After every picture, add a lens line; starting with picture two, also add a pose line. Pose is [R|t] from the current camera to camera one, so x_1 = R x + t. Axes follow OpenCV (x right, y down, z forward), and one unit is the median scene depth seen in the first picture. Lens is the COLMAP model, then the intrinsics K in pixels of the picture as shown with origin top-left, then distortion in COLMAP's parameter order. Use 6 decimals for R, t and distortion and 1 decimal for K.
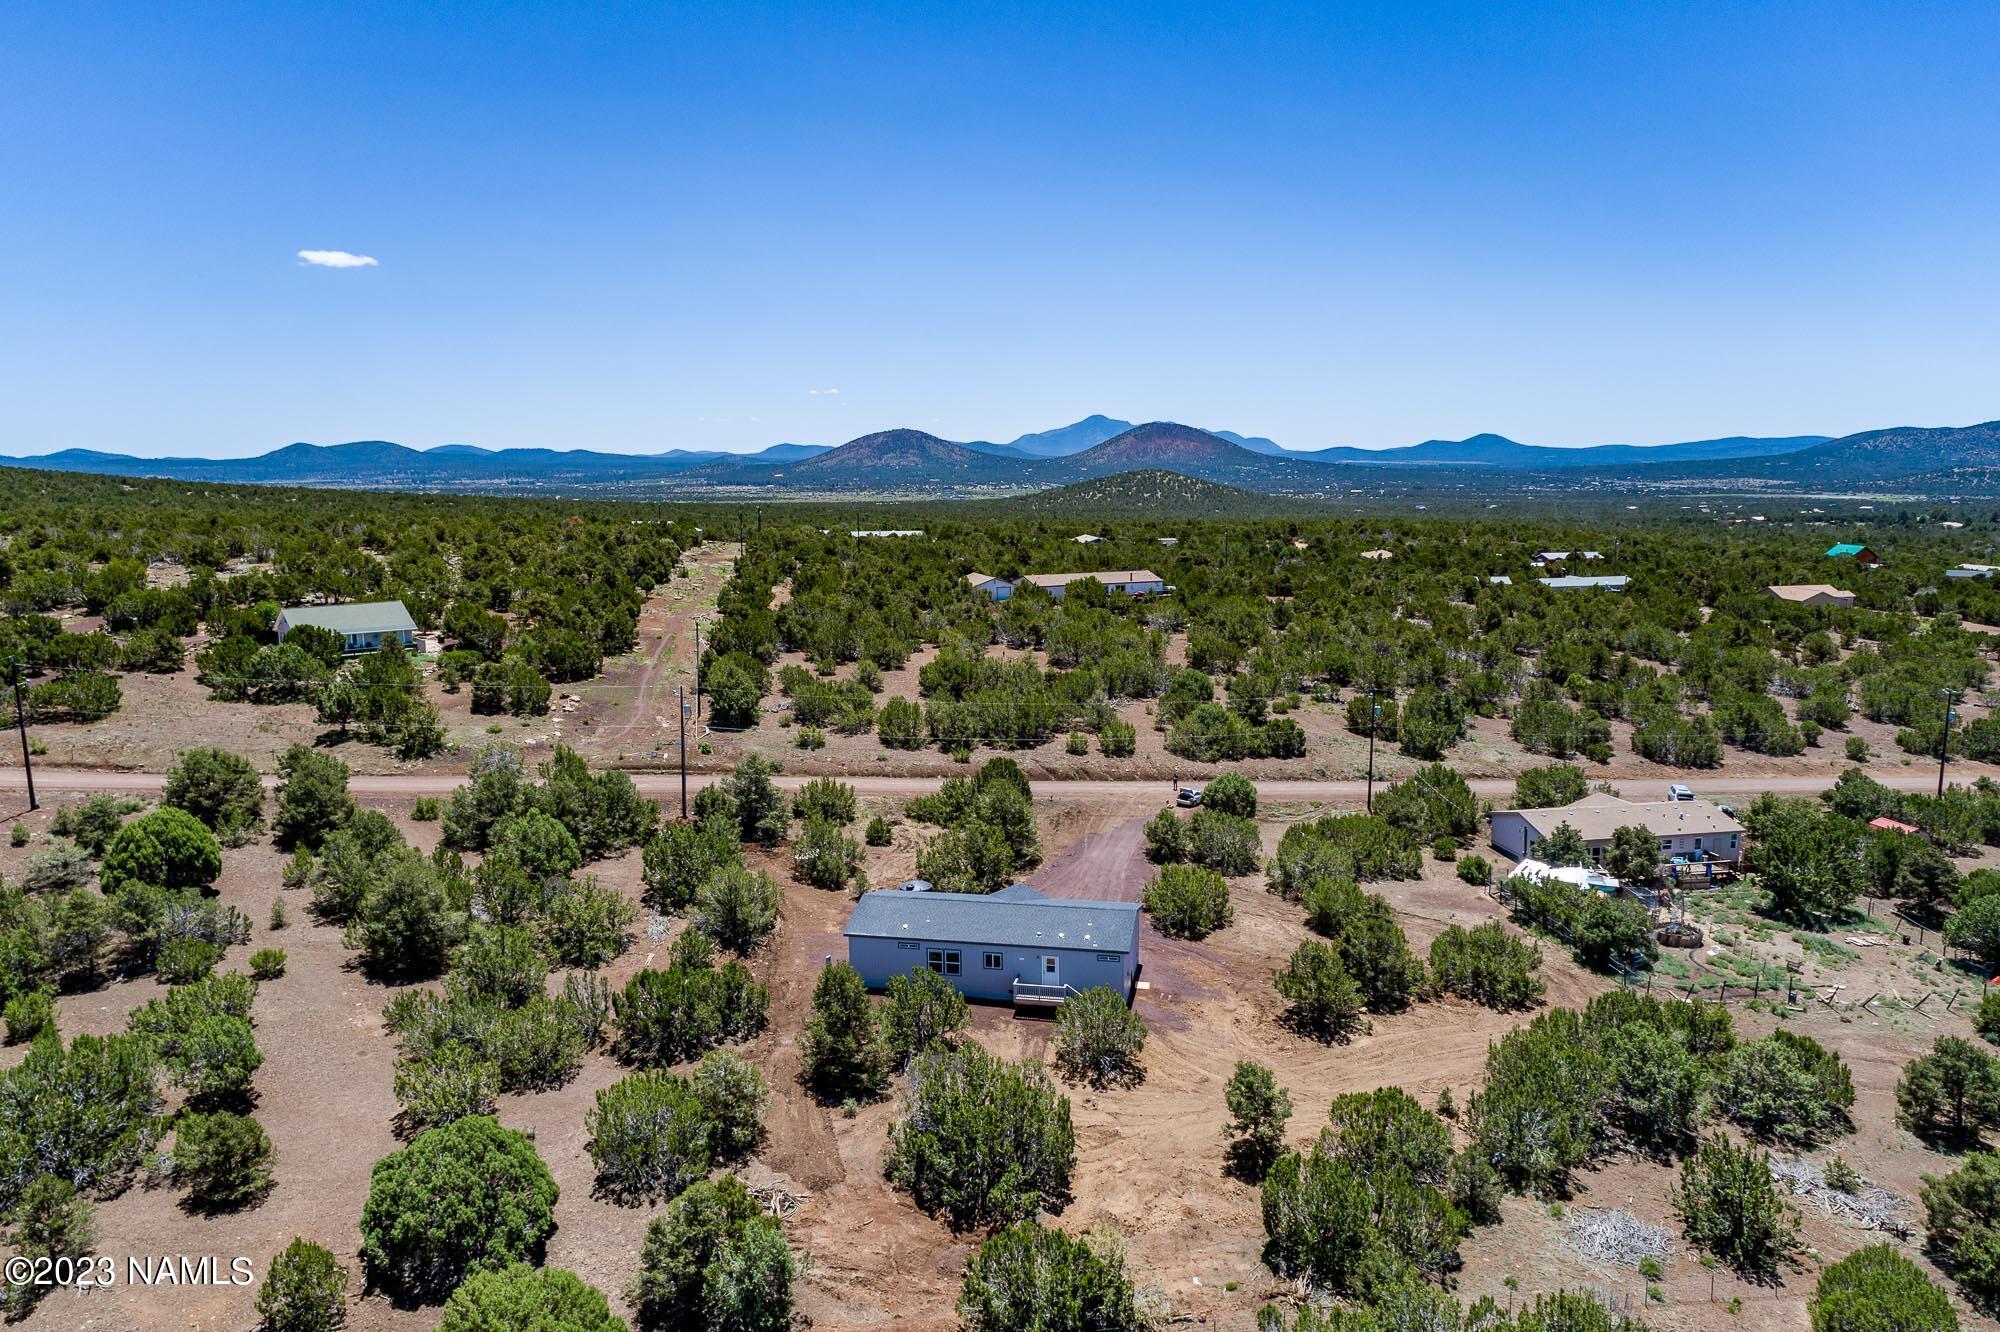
lens RADIAL K [[1352.2, 0, 1006.7], [0, 1352.2, 663.4], [0, 0, 1]] dist [-0.005081, 0.037281]
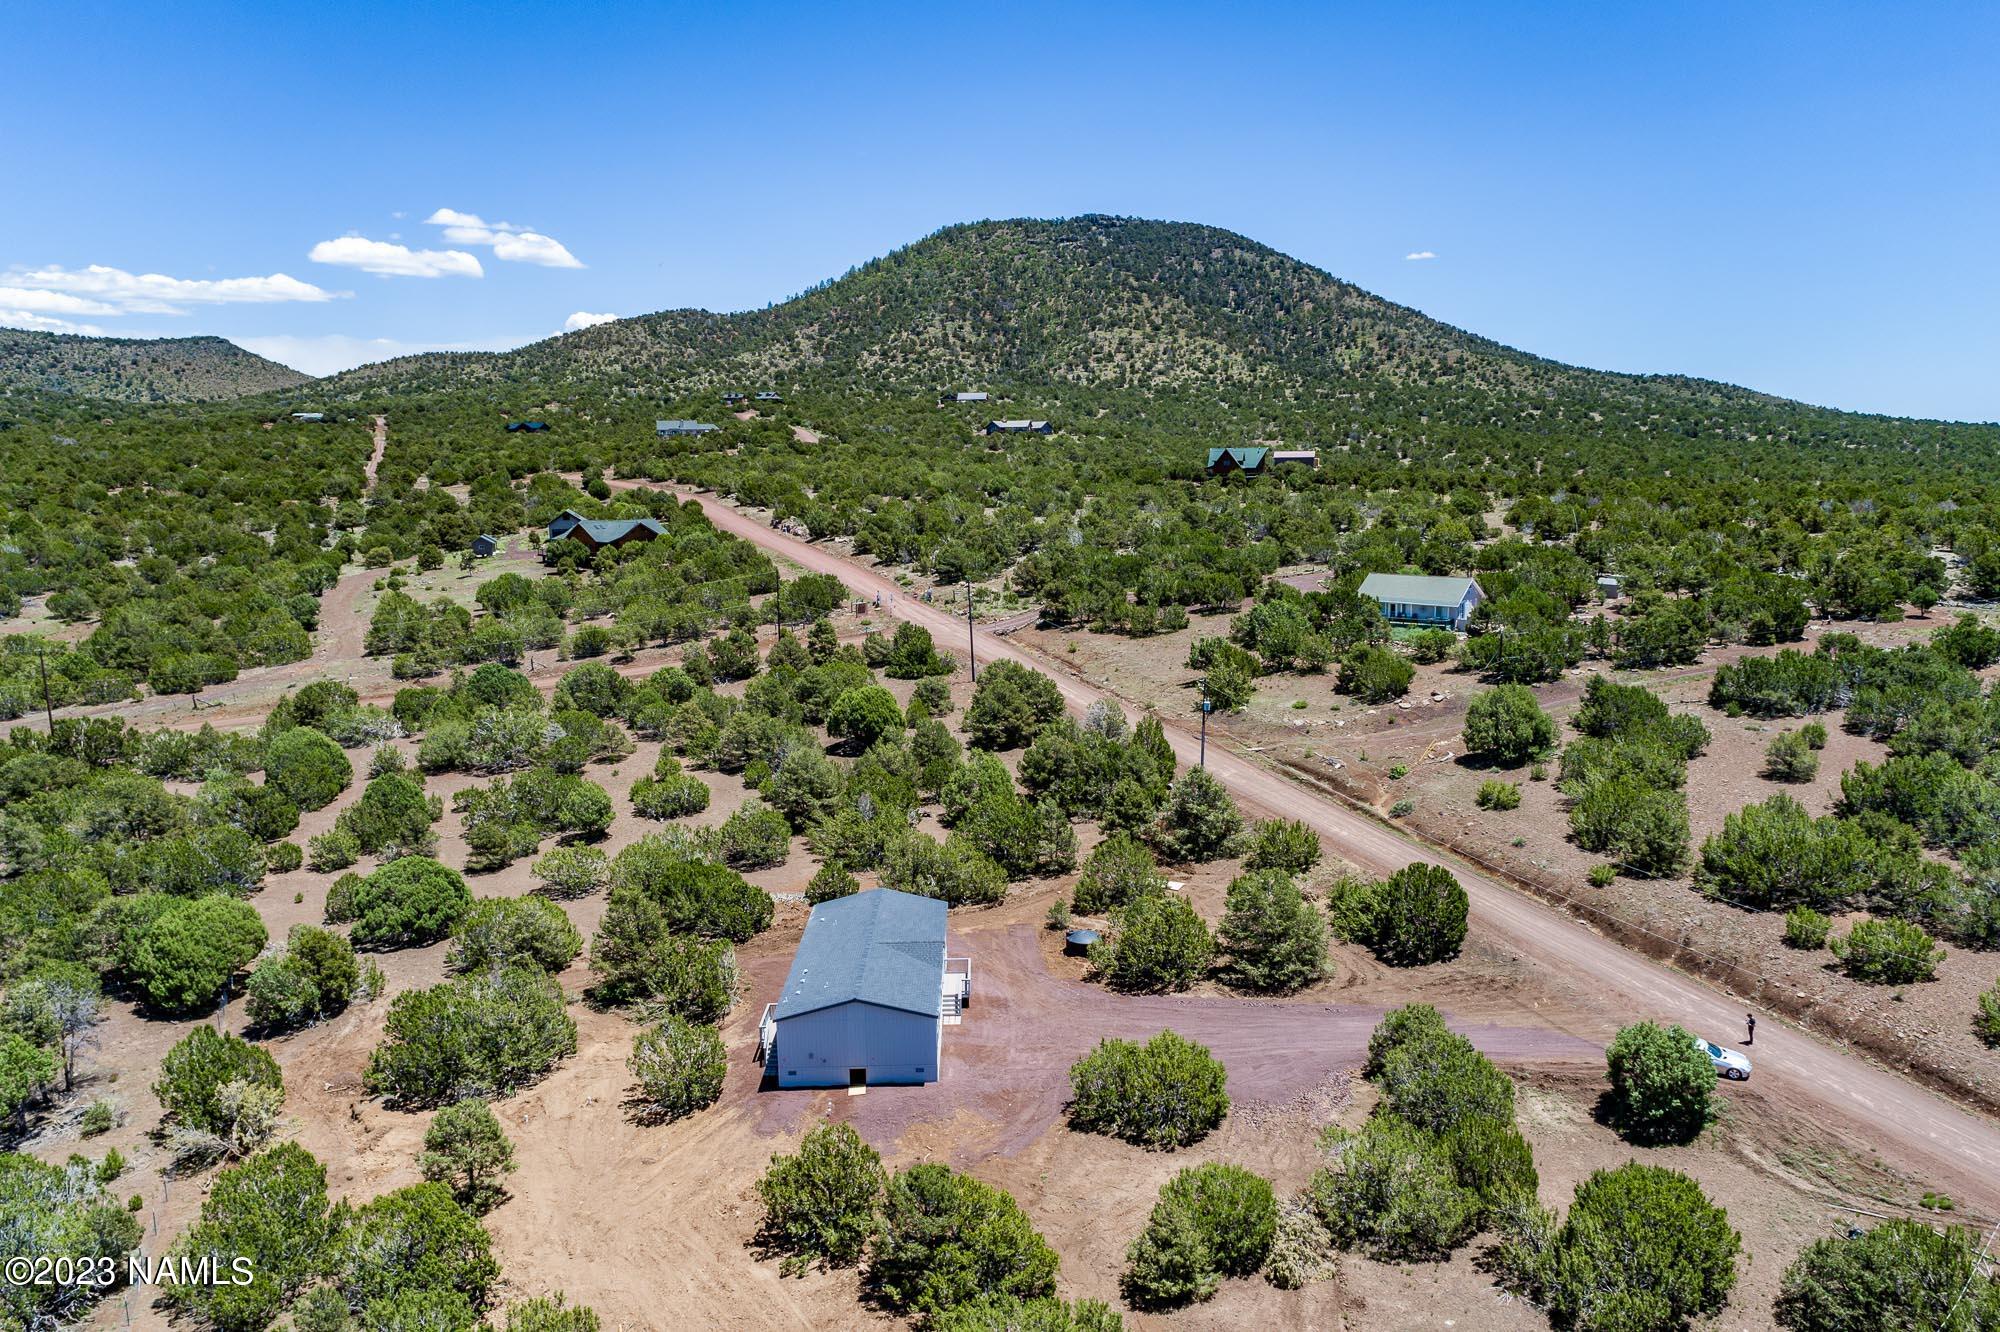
lens RADIAL K [[1341.7, 0, 1009.0], [0, 1341.7, 675.7], [0, 0, 1]] dist [0.005553, 0.010220]
pose [[0.215257, 0.171808, -0.961325, 0.533662], [-0.135038, 0.980182, 0.144940, -0.088096], [0.967176, 0.098616, 0.234192, 0.533982]]
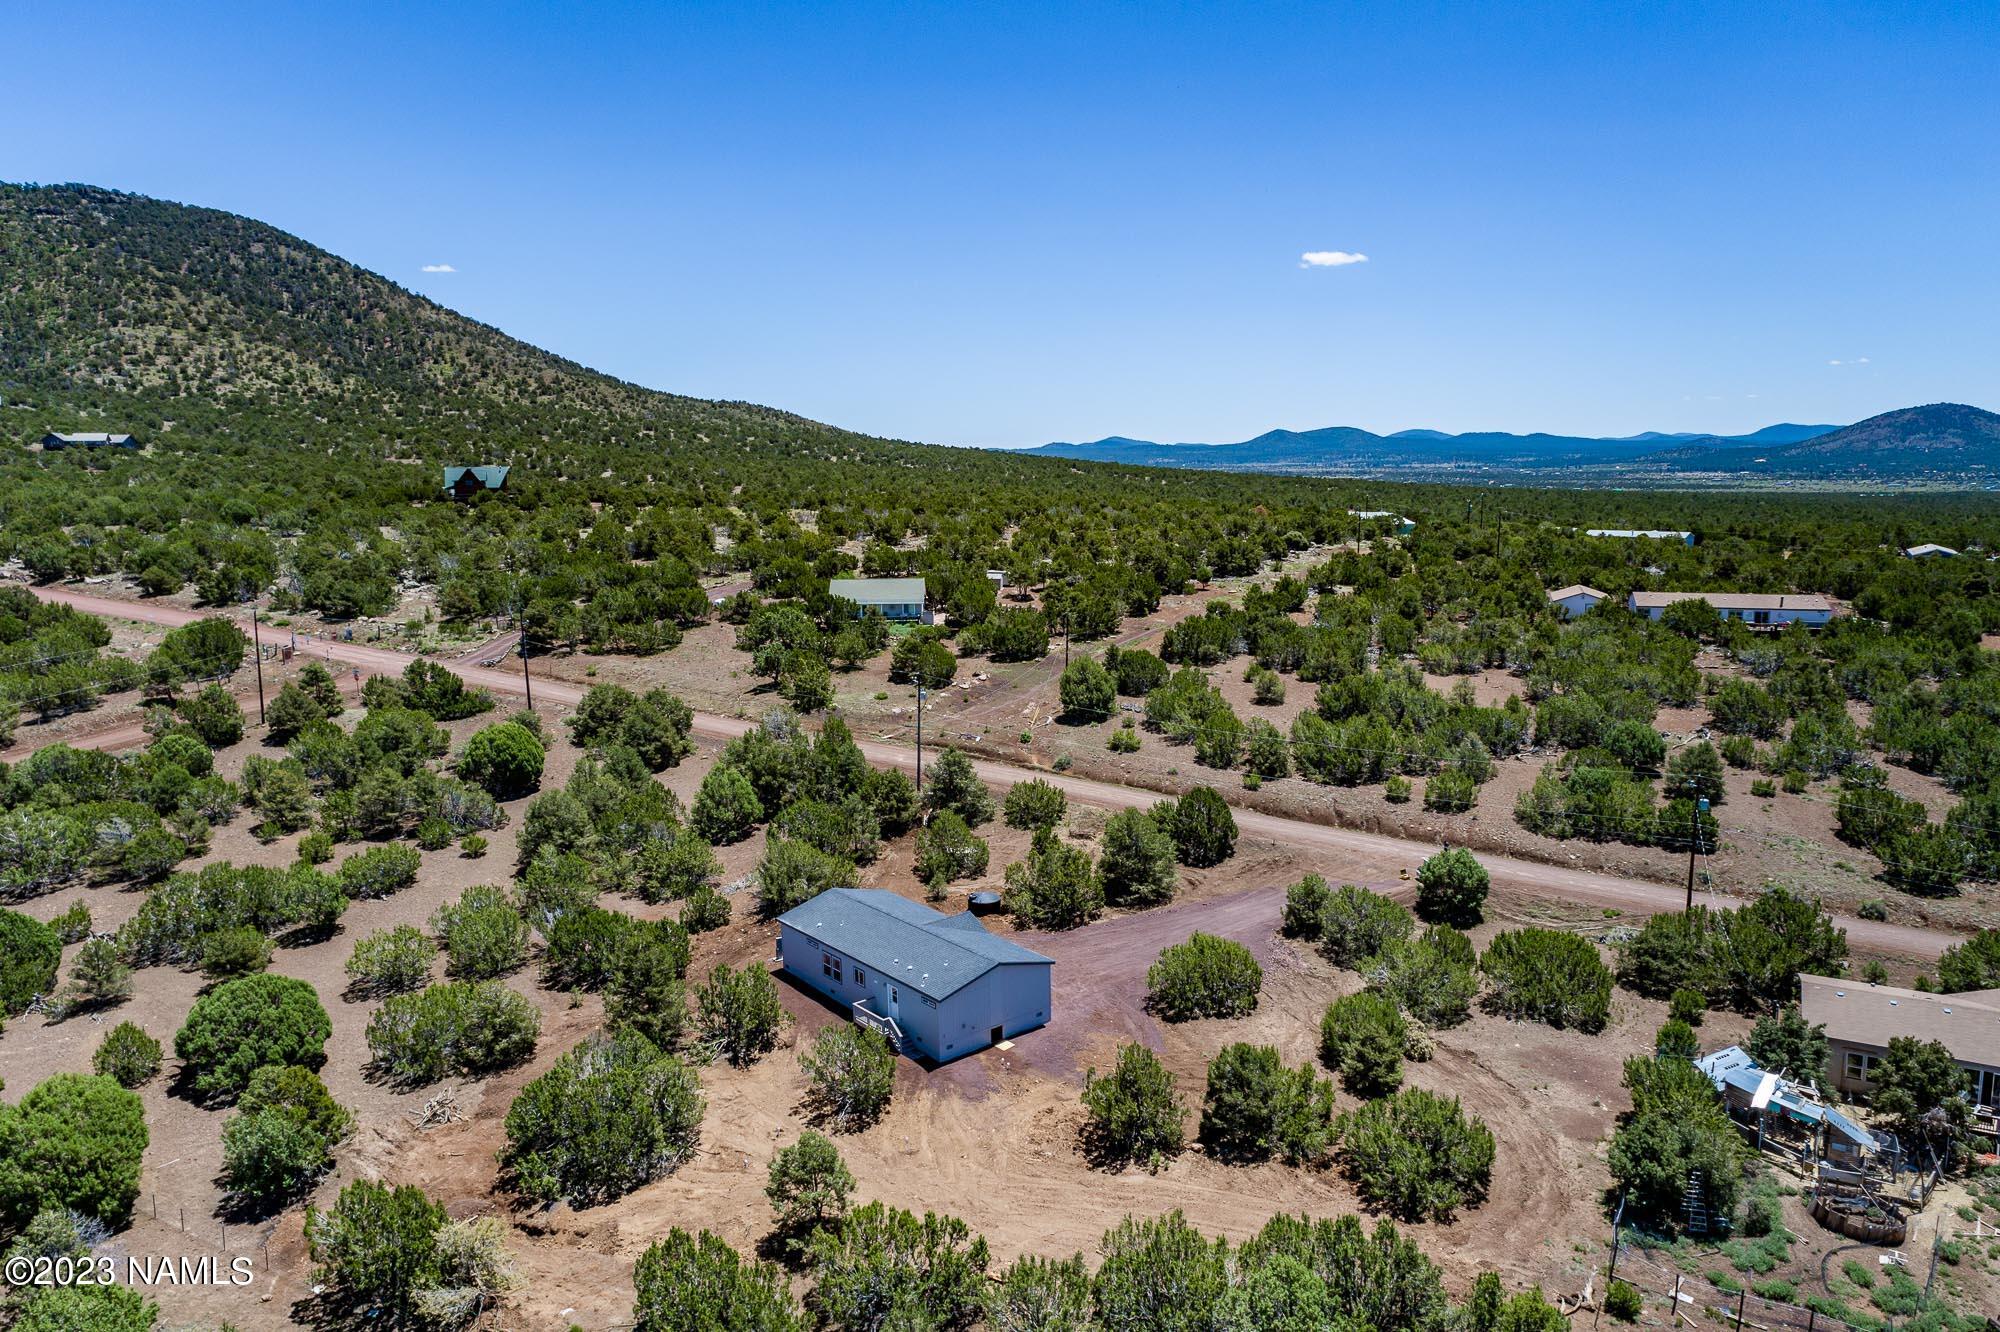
lens RADIAL K [[1352.2, 0, 1006.7], [0, 1352.2, 663.4], [0, 0, 1]] dist [-0.005081, 0.037281]
pose [[0.778352, 0.097652, -0.620188, 0.395750], [-0.090451, 0.994966, 0.043146, -0.036128], [0.621279, 0.022514, 0.783266, 0.170699]]
